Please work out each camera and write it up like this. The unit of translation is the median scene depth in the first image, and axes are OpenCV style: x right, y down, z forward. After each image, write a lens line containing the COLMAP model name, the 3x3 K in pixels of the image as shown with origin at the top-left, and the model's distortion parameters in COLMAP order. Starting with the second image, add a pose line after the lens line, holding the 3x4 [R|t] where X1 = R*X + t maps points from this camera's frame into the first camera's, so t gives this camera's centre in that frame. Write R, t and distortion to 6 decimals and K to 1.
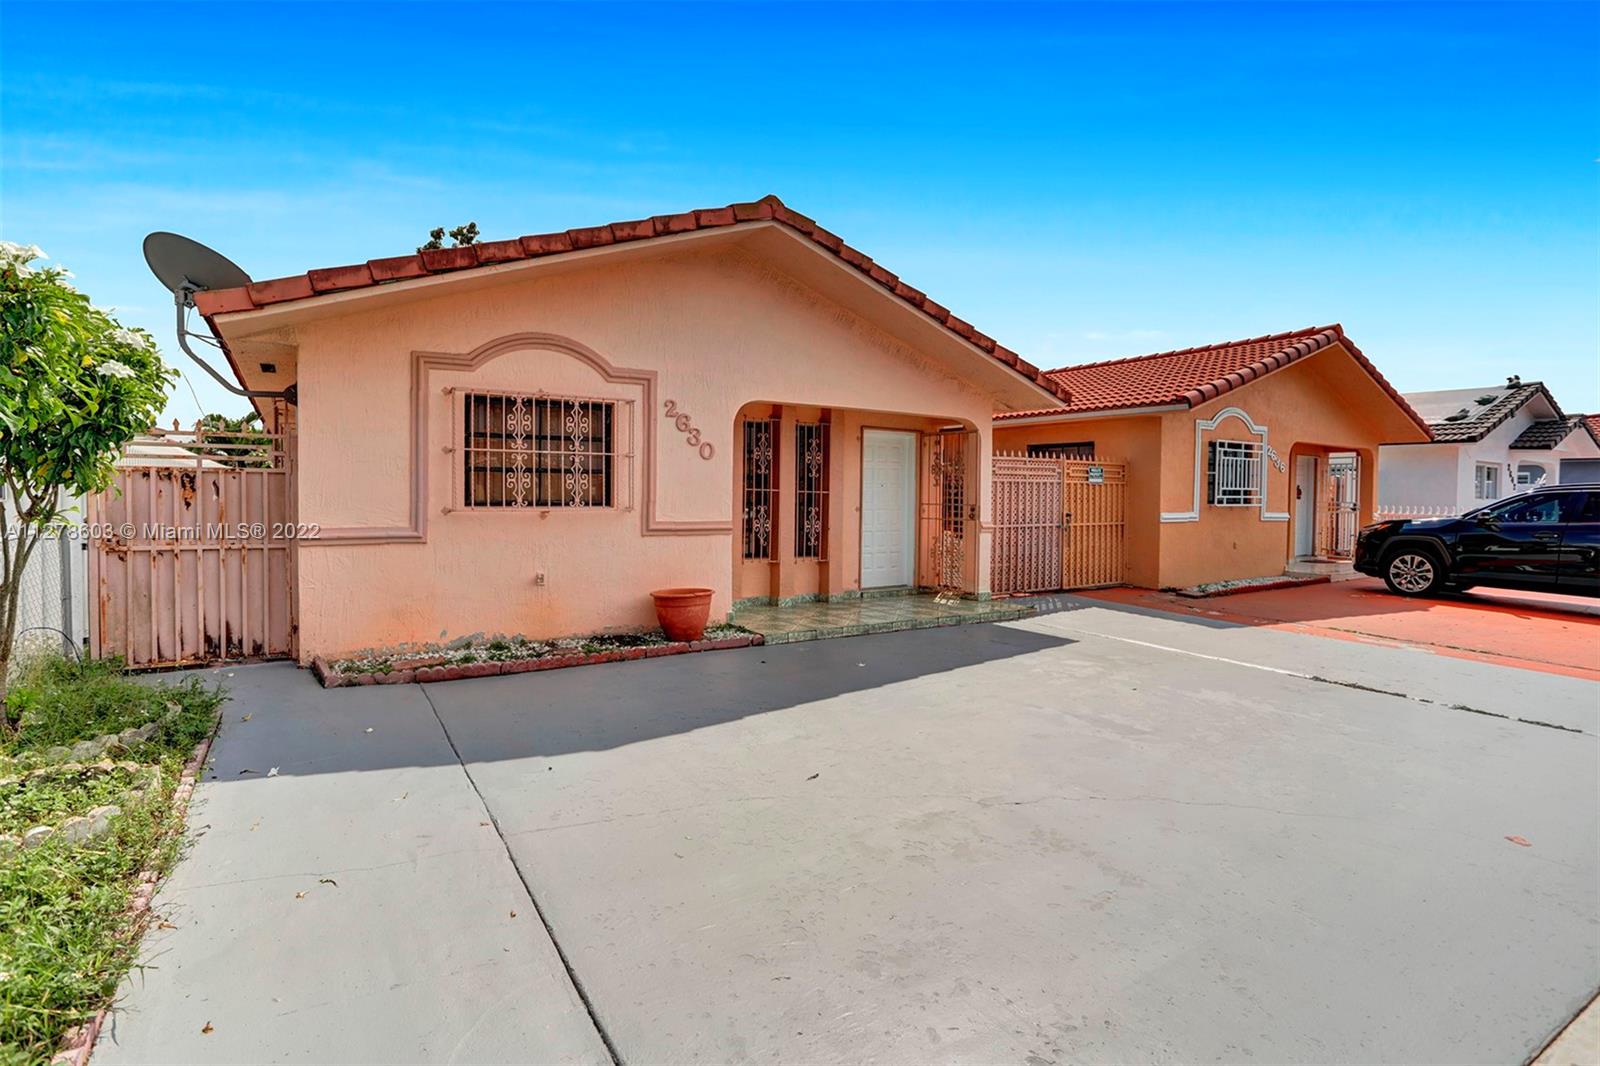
lens RADIAL K [[782.5, 0, 771.0], [0, 782.5, 509.1], [0, 0, 1]] dist [-0.065042, 0.030241]
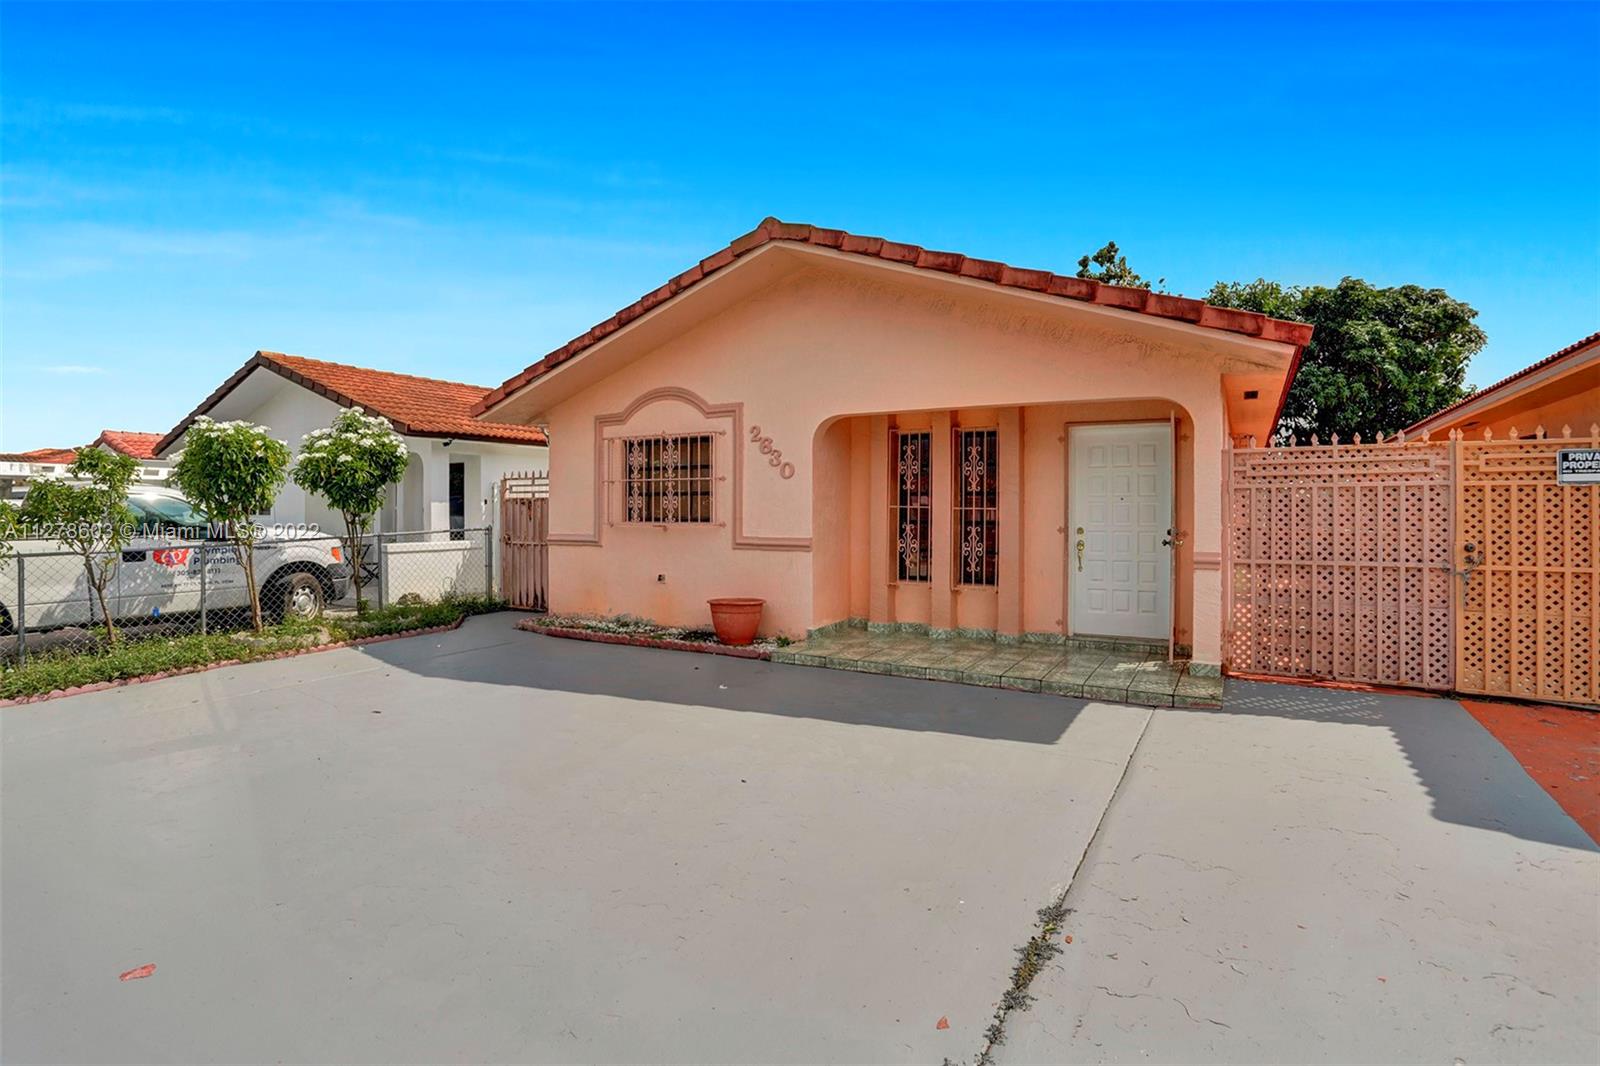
lens RADIAL K [[781.8, 0, 789.5], [0, 781.8, 507.5], [0, 0, 1]] dist [-0.058569, 0.029245]
pose [[0.479223, -0.010286, -0.877633, 0.837419], [-0.014204, 0.999709, -0.019473, -0.004457], [0.877578, 0.021798, 0.478938, 0.502095]]
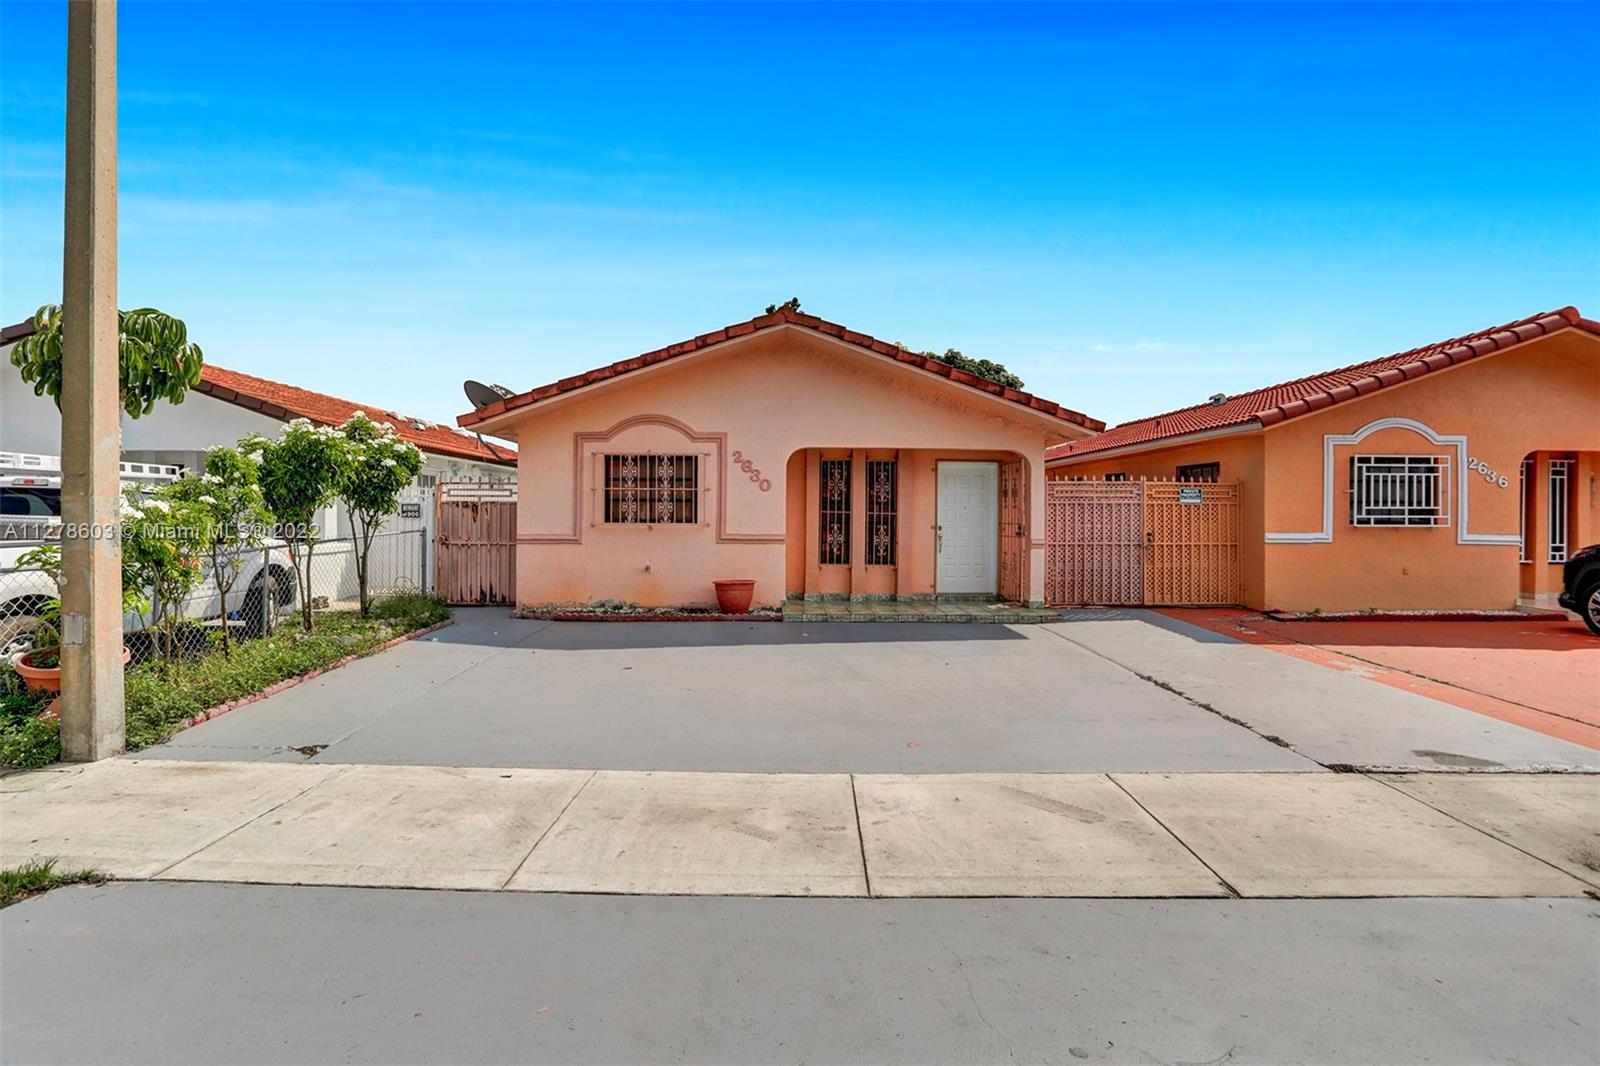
lens RADIAL K [[781.8, 0, 789.5], [0, 781.8, 507.5], [0, 0, 1]] dist [-0.058569, 0.029245]
pose [[0.861708, -0.007980, -0.507343, 0.682436], [-0.008589, 0.999504, -0.030310, 0.009979], [0.507333, 0.030476, 0.861211, -0.208747]]
